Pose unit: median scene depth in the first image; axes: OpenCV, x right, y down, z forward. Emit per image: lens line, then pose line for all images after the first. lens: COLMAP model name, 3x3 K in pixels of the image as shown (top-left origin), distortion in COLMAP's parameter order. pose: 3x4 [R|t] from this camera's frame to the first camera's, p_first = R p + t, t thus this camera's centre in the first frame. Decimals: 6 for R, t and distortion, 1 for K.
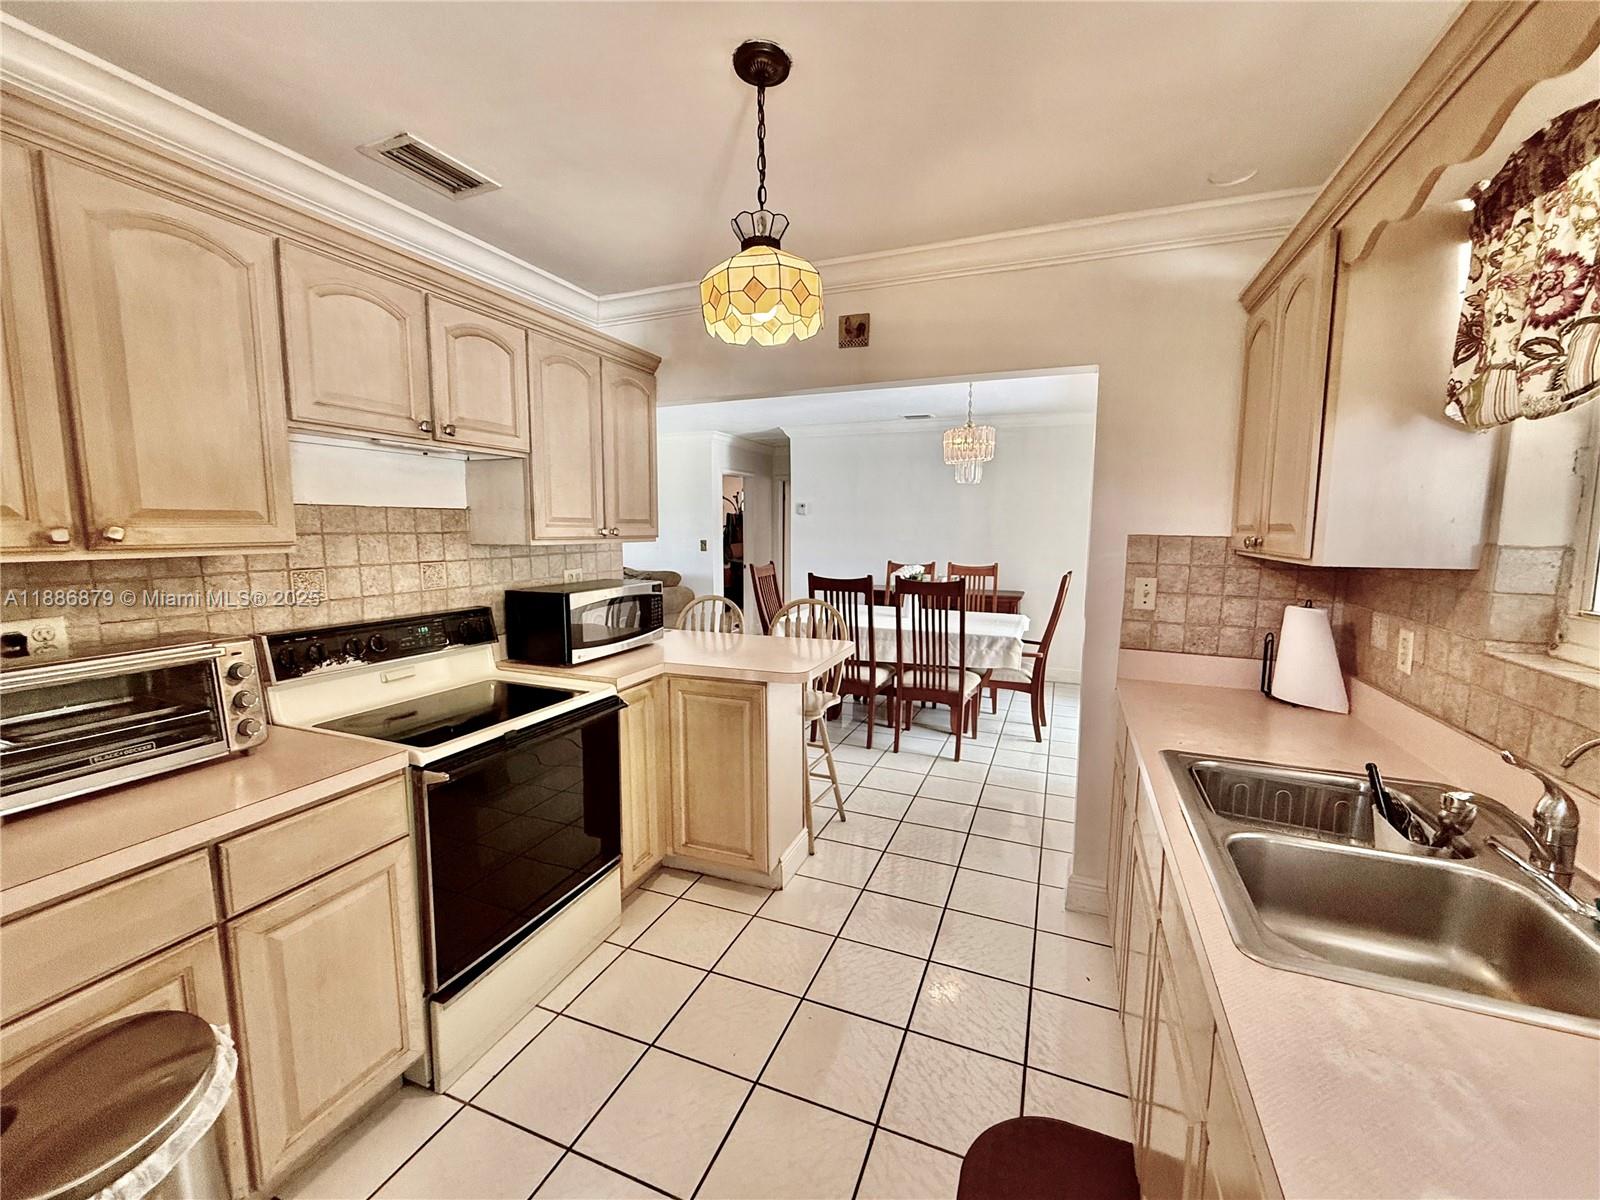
lens RADIAL K [[648.8, 0, 791.2], [0, 648.8, 592.7], [0, 0, 1]] dist [-0.006435, -0.000076]
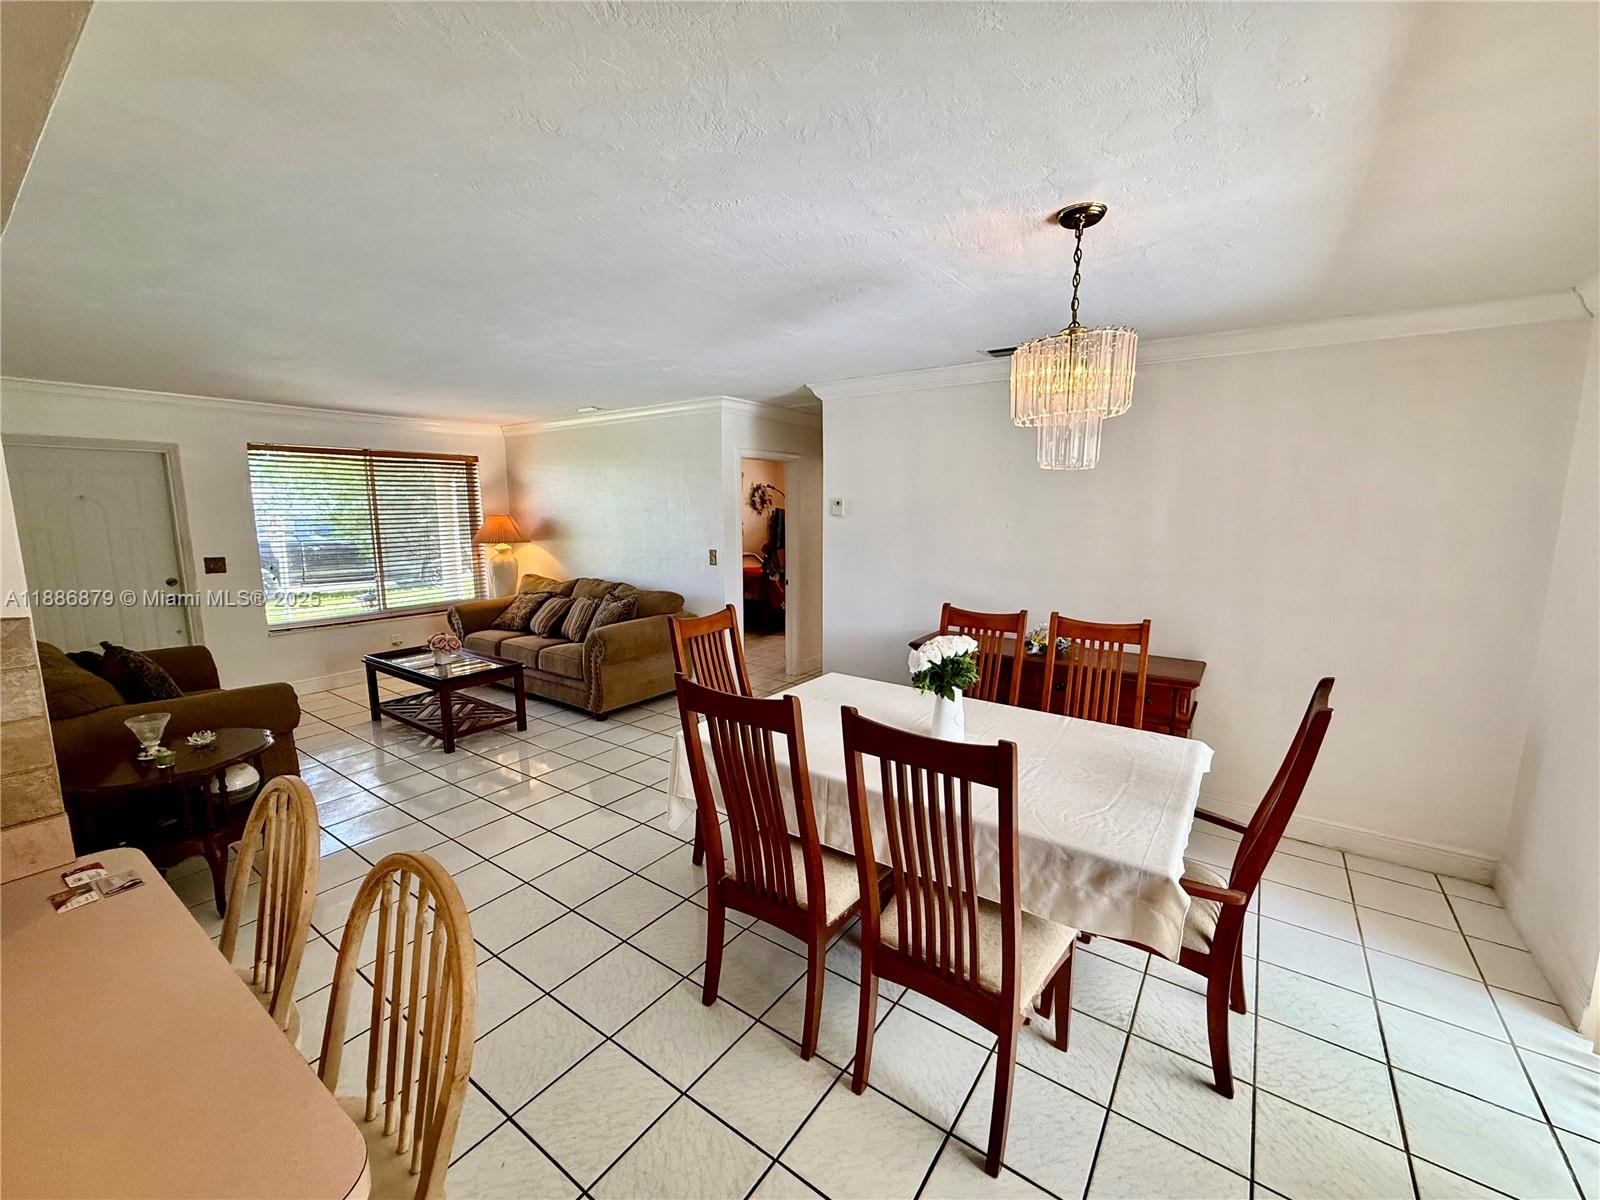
lens RADIAL K [[648.8, 0, 791.2], [0, 648.8, 592.7], [0, 0, 1]] dist [-0.006435, -0.000076]
pose [[0.973133, 0.030468, -0.228217, 0.182720], [-0.024320, 0.999263, 0.029707, -0.090050], [0.228954, -0.023359, 0.973157, 0.502418]]
